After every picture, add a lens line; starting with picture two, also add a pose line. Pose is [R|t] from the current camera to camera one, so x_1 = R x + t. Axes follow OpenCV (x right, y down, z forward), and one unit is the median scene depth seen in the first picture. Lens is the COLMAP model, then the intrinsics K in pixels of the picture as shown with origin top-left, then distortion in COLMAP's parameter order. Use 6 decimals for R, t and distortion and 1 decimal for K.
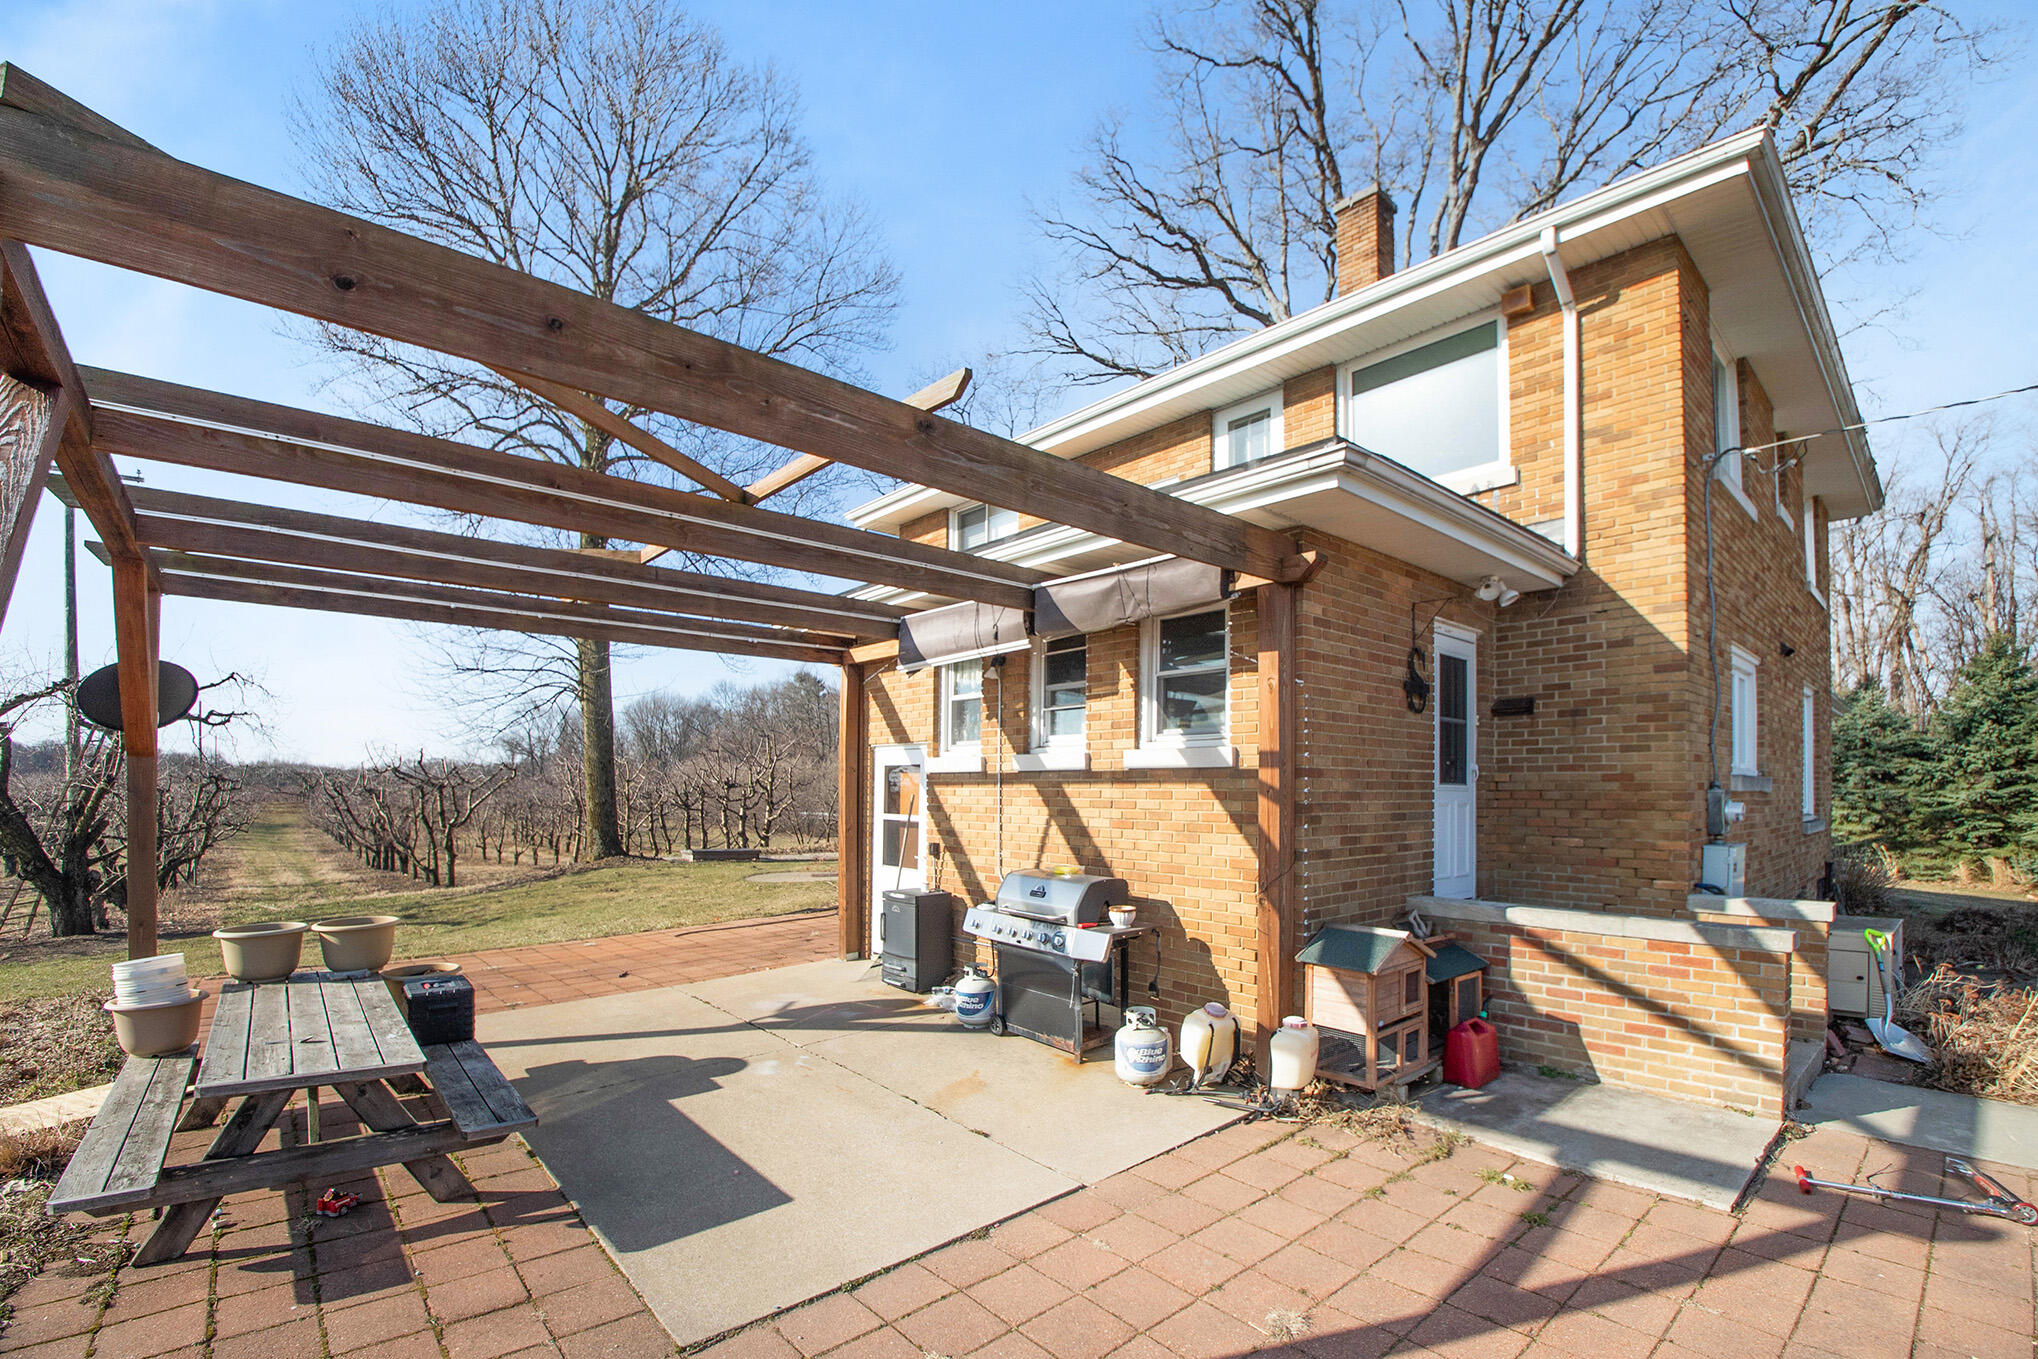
lens RADIAL K [[897.2, 0, 1013.9], [0, 897.2, 797.6], [0, 0, 1]] dist [-0.023809, -0.000127]
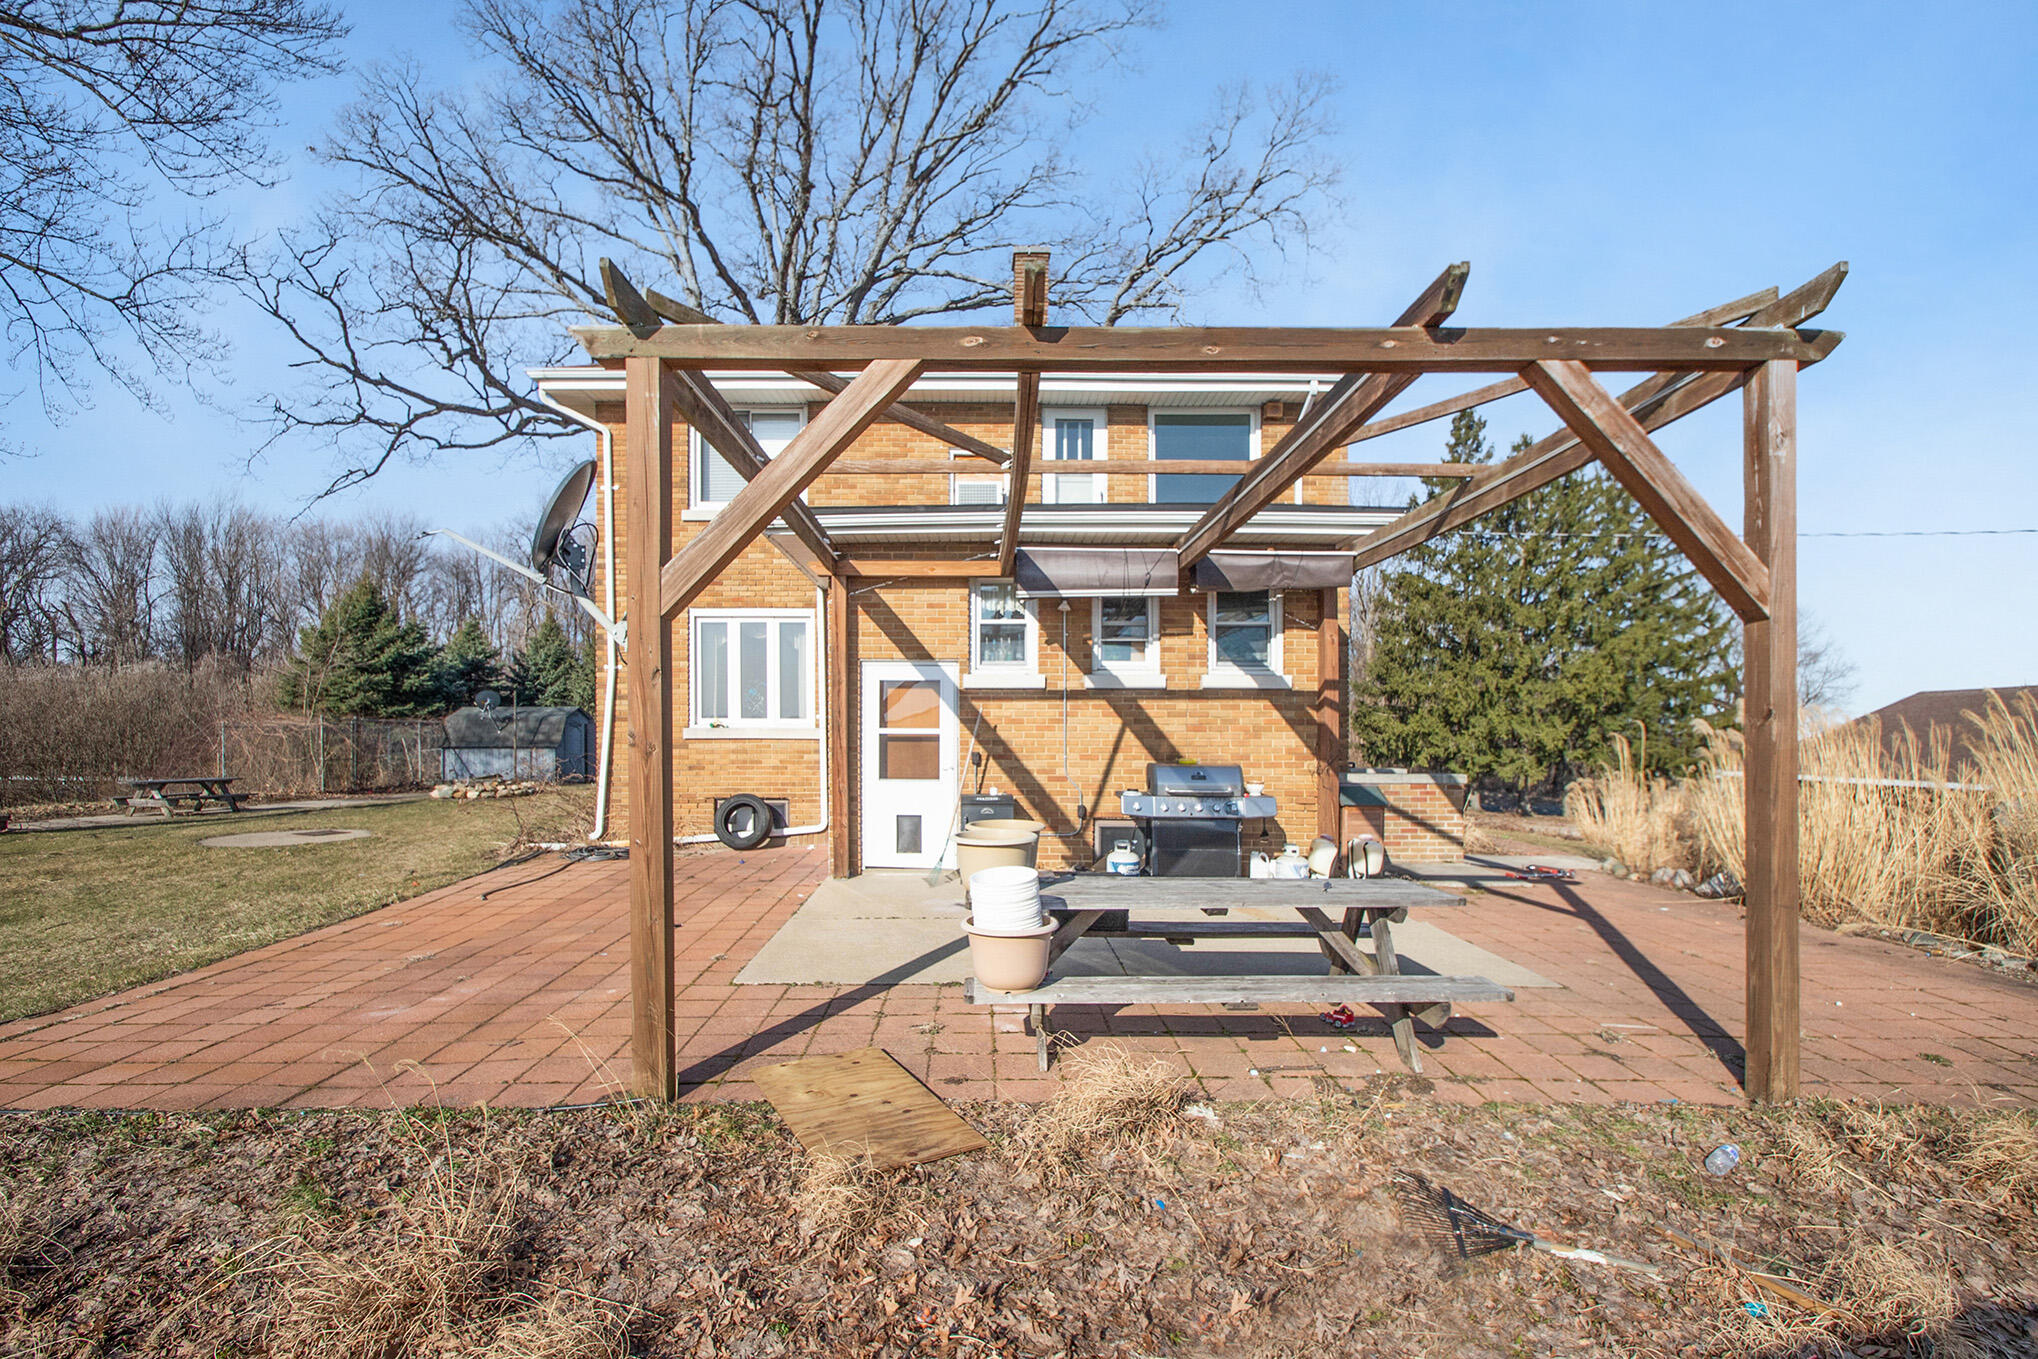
lens RADIAL K [[899.4, 0, 1018.6], [0, 899.4, 733.2], [0, 0, 1]] dist [-0.001054, -0.000095]
pose [[0.659318, -0.007474, 0.751827, -1.038622], [0.008476, 0.999961, 0.002508, 0.029134], [-0.751816, 0.004719, 0.659356, 0.271709]]
